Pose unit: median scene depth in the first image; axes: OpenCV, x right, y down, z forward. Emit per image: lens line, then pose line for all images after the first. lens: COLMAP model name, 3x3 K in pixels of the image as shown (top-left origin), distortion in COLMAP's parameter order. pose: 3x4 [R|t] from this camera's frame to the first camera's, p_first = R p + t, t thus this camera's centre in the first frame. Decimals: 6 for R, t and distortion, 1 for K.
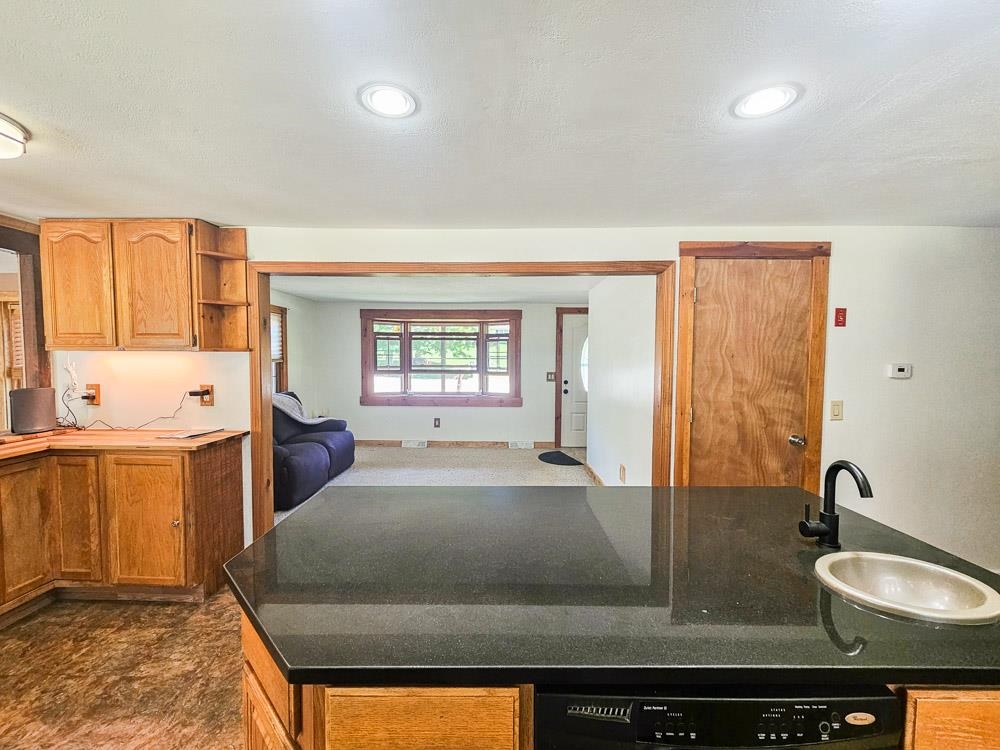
lens RADIAL K [[411.8, 0, 496.9], [0, 411.8, 373.0], [0, 0, 1]] dist [-0.001055, 0.001694]
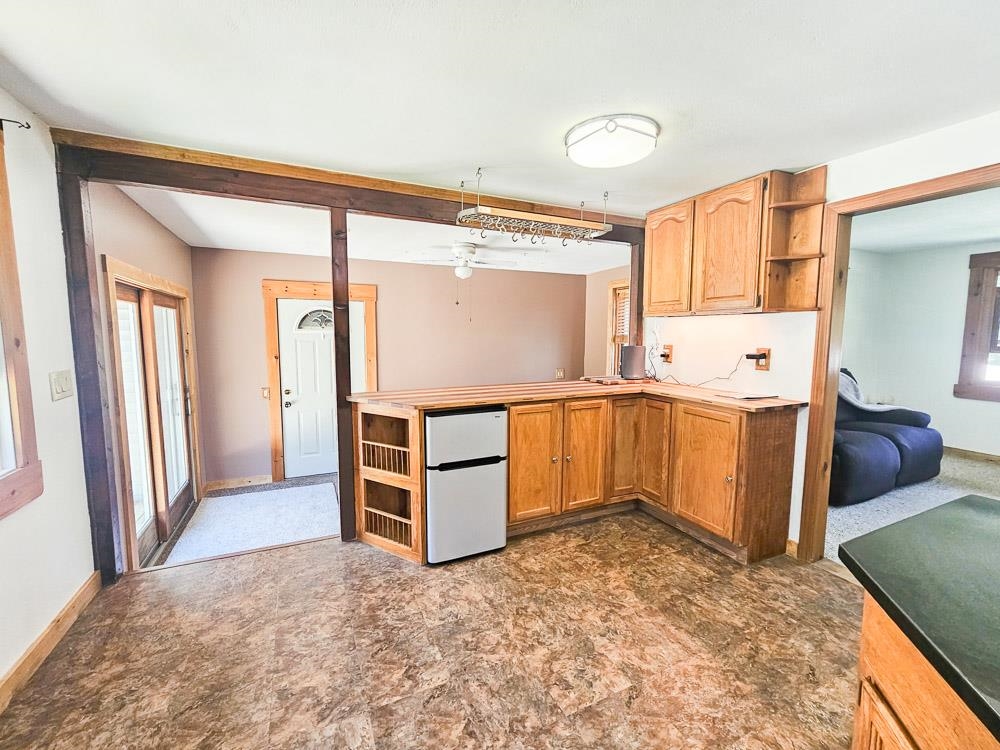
lens RADIAL K [[411.8, 0, 495.9], [0, 411.8, 375.0], [0, 0, 1]] dist [-0.001055, 0.001694]
pose [[0.440766, 0.084455, -0.893640, -0.116233], [-0.040076, 0.996423, 0.074402, 0.043753], [0.896727, 0.003019, 0.442574, 0.015834]]
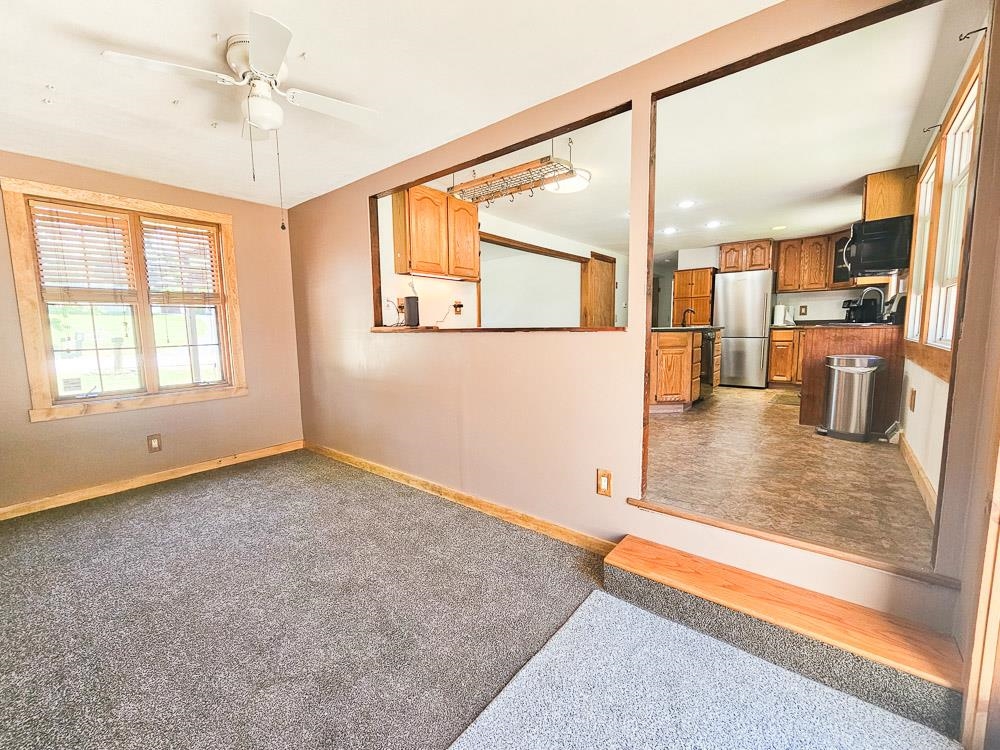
lens RADIAL K [[411.8, 0, 498.2], [0, 411.8, 373.7], [0, 0, 1]] dist [-0.001055, 0.001694]
pose [[0.628305, -0.098570, 0.771697, -1.889022], [0.050872, 0.995023, 0.085676, 0.182297], [-0.776302, -0.014573, 0.630193, -0.169084]]
